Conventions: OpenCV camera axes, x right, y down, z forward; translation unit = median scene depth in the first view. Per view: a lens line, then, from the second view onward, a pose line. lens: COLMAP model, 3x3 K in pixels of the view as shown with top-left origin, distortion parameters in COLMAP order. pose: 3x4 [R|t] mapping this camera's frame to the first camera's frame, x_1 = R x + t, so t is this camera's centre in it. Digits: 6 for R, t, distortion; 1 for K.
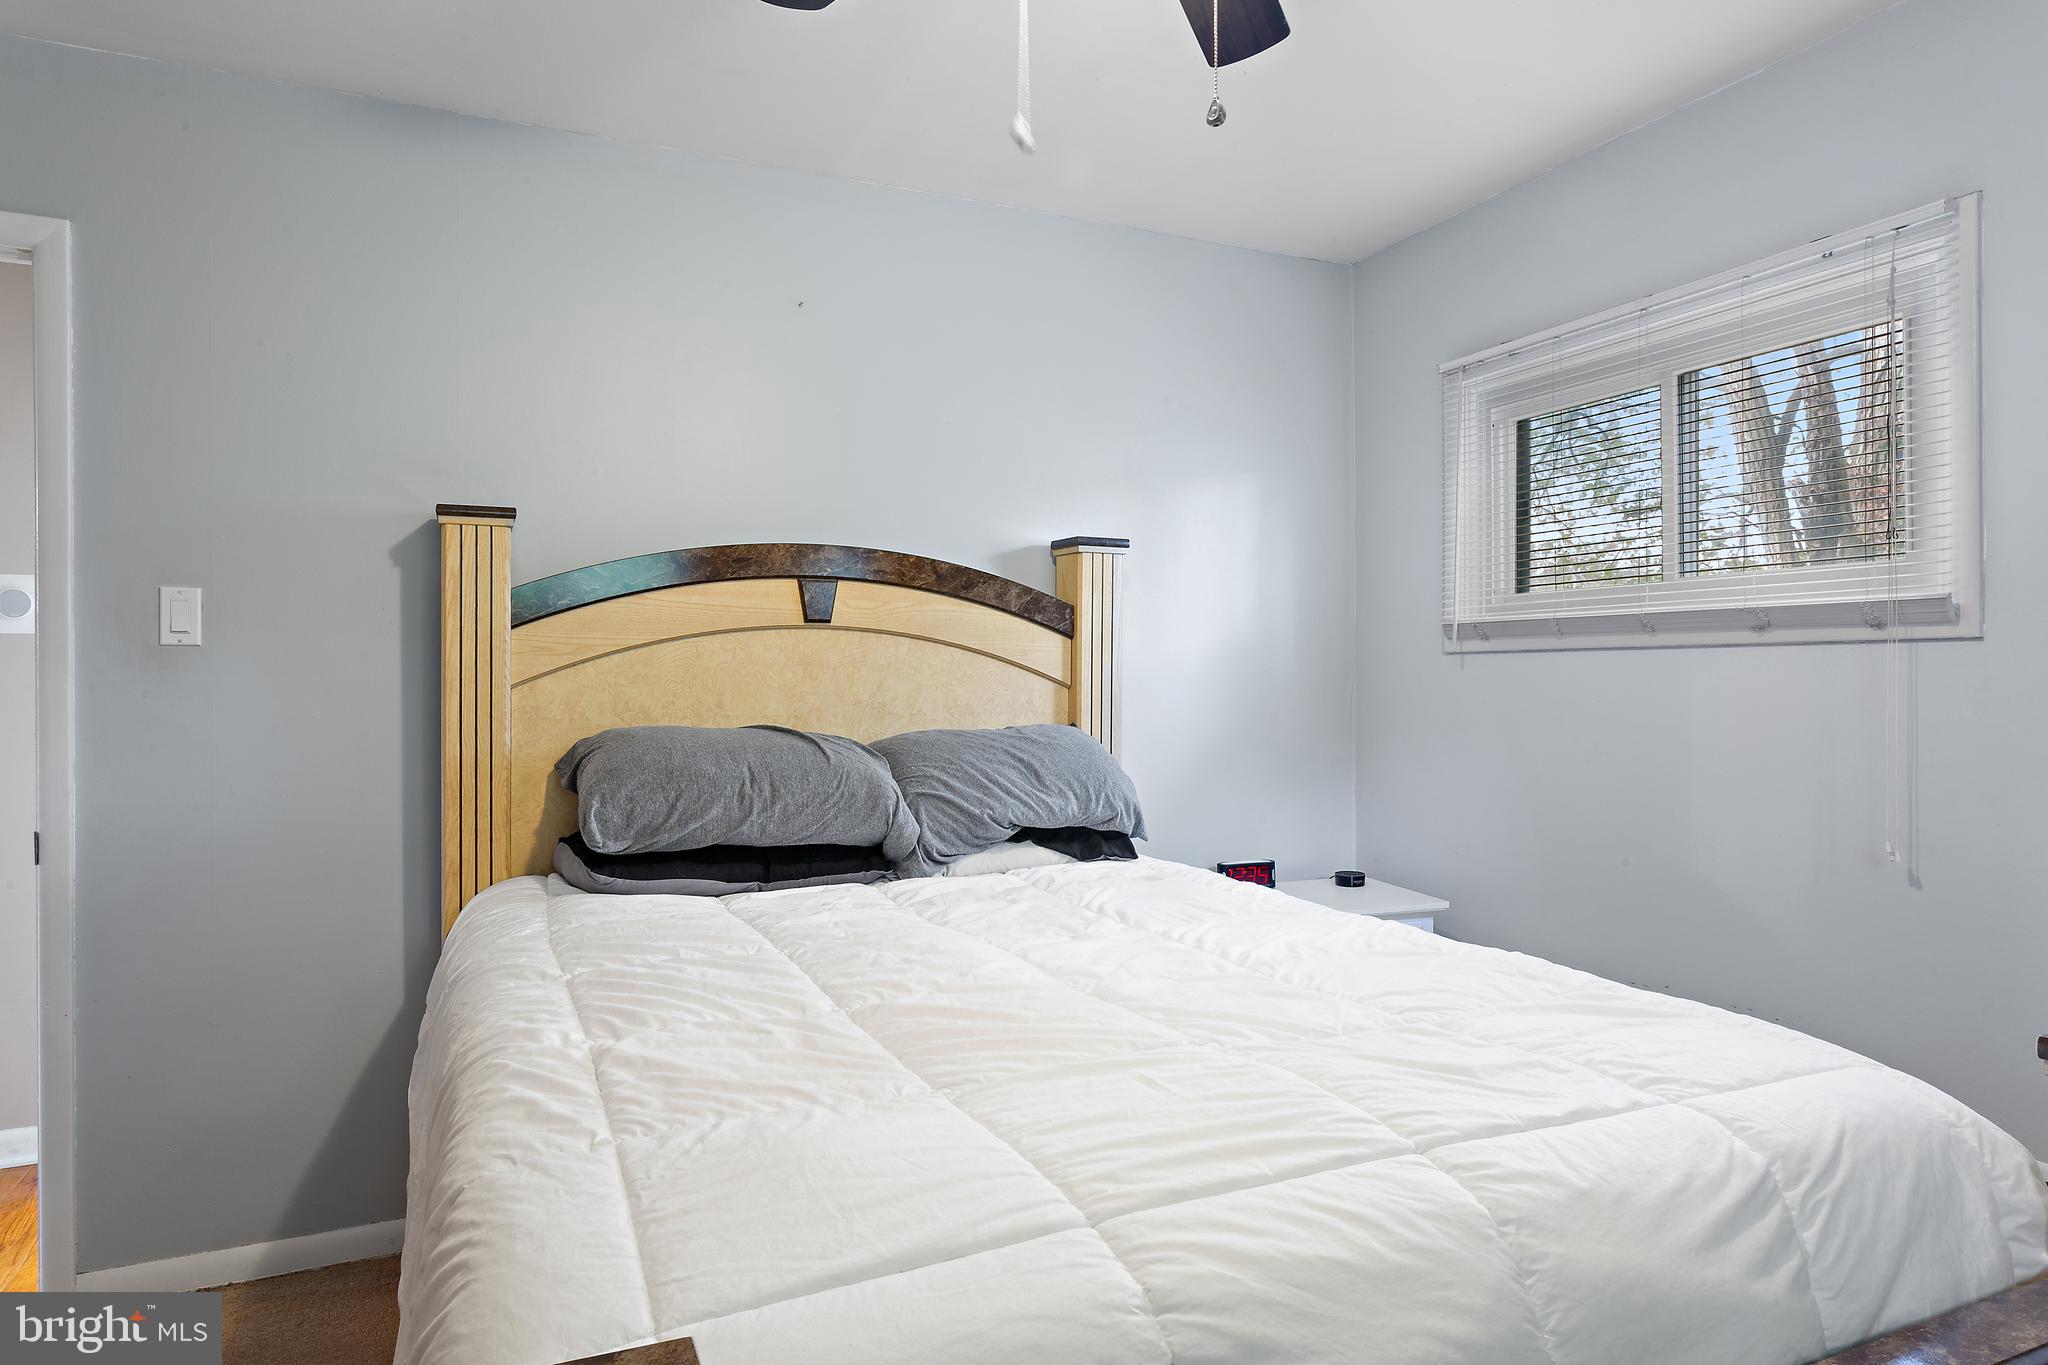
lens RADIAL K [[1176.5, 0, 1028.0], [0, 1176.5, 675.2], [0, 0, 1]] dist [-0.011185, 0.009251]
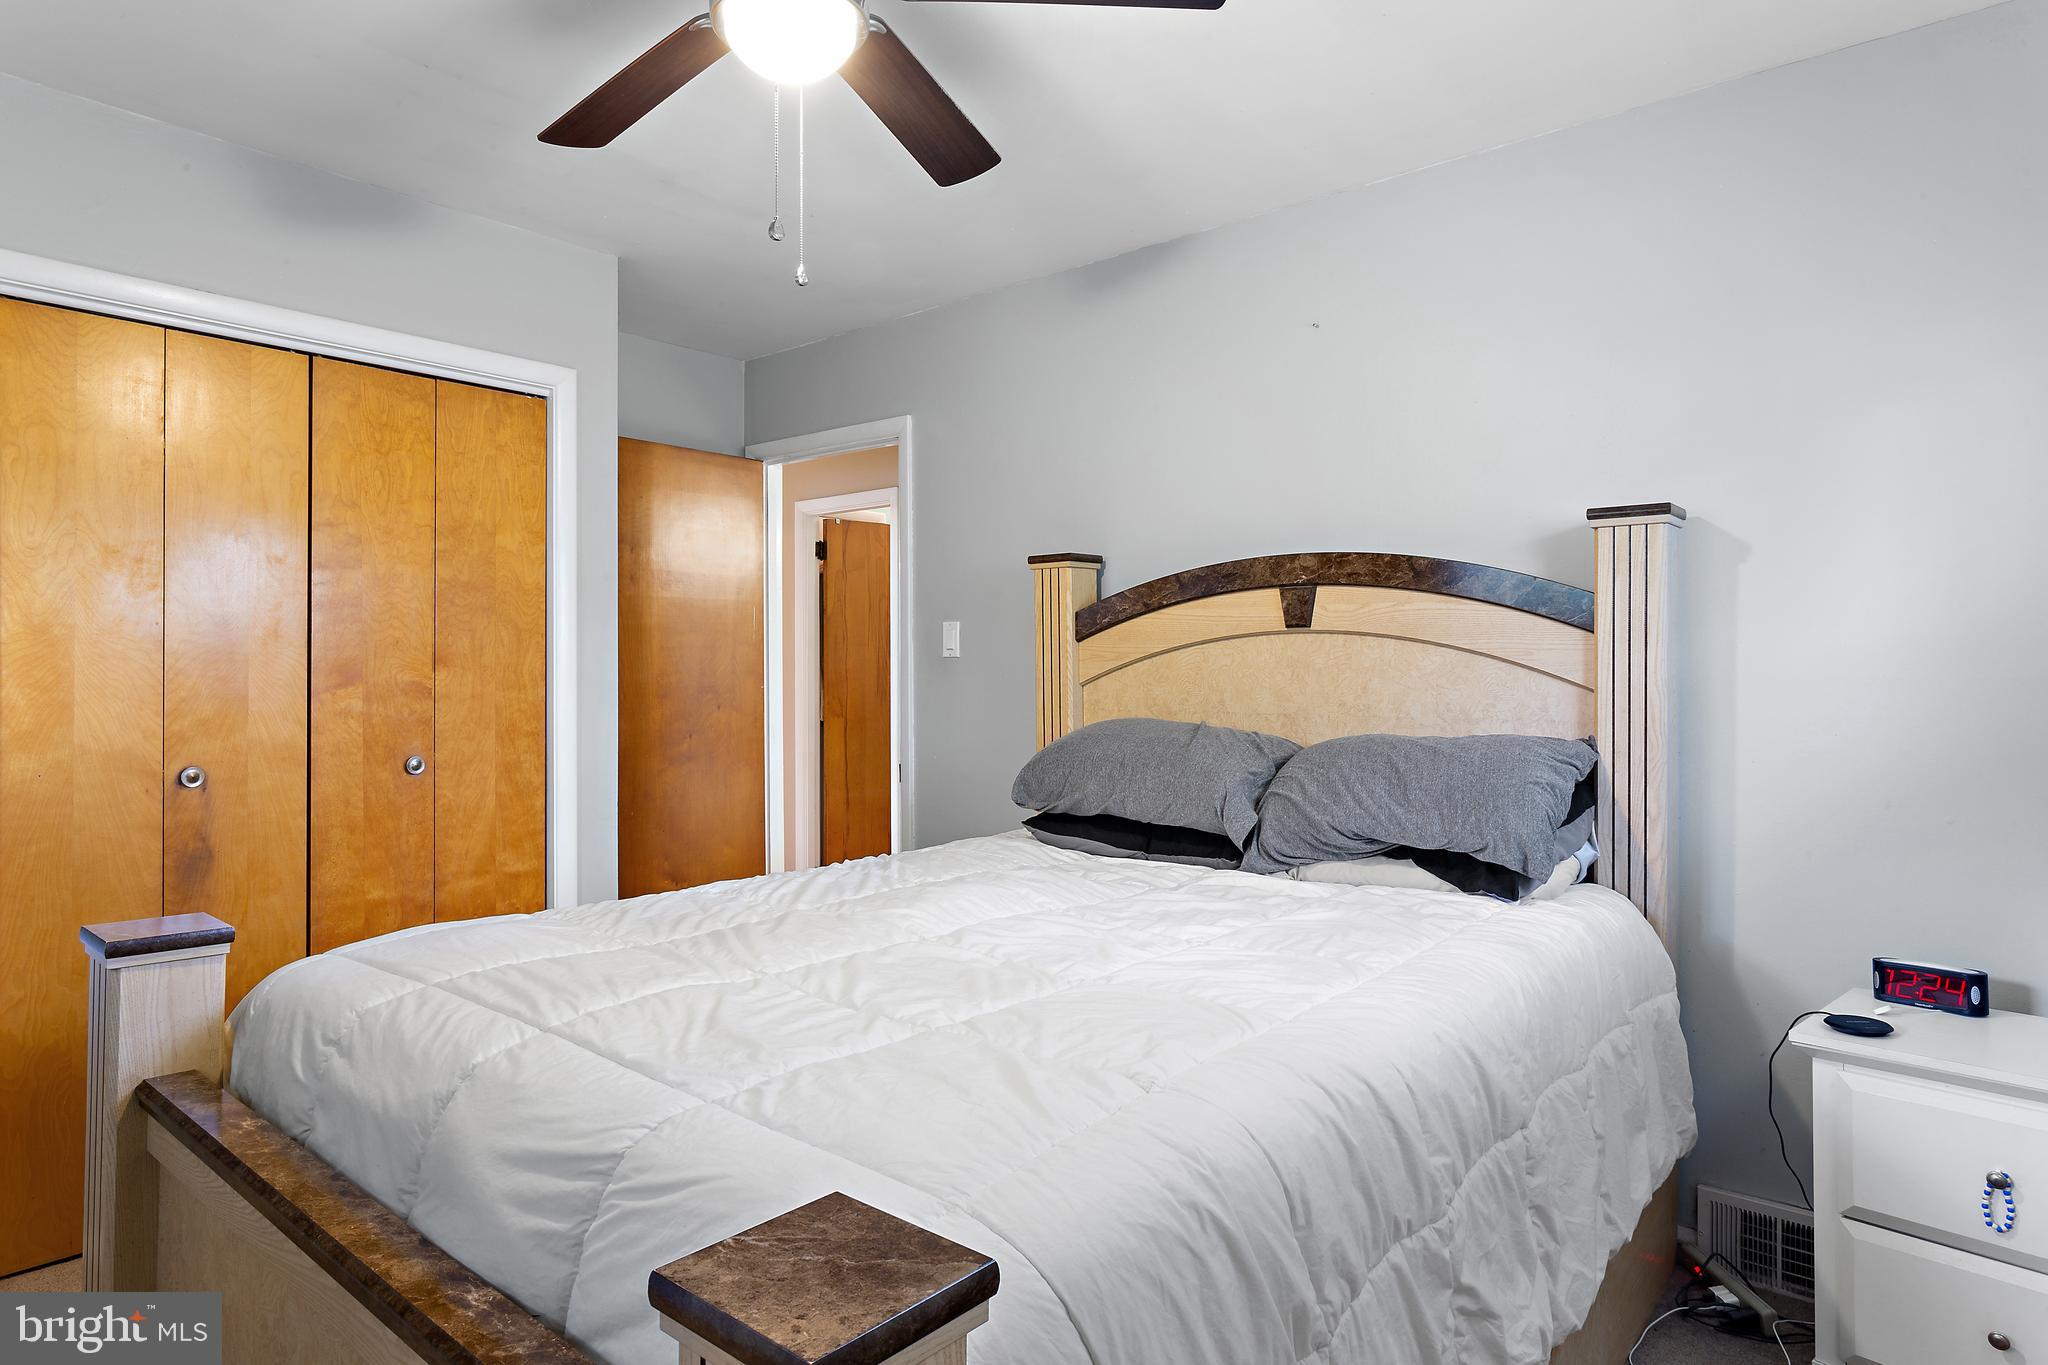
lens RADIAL K [[1176.5, 0, 1076.4], [0, 1176.5, 671.1], [0, 0, 1]] dist [-0.011185, 0.009251]
pose [[0.446779, 0.000905, -0.894644, 0.685920], [0.000095, 0.999999, 0.001059, -0.006606], [0.894644, -0.000558, 0.446779, 0.350723]]
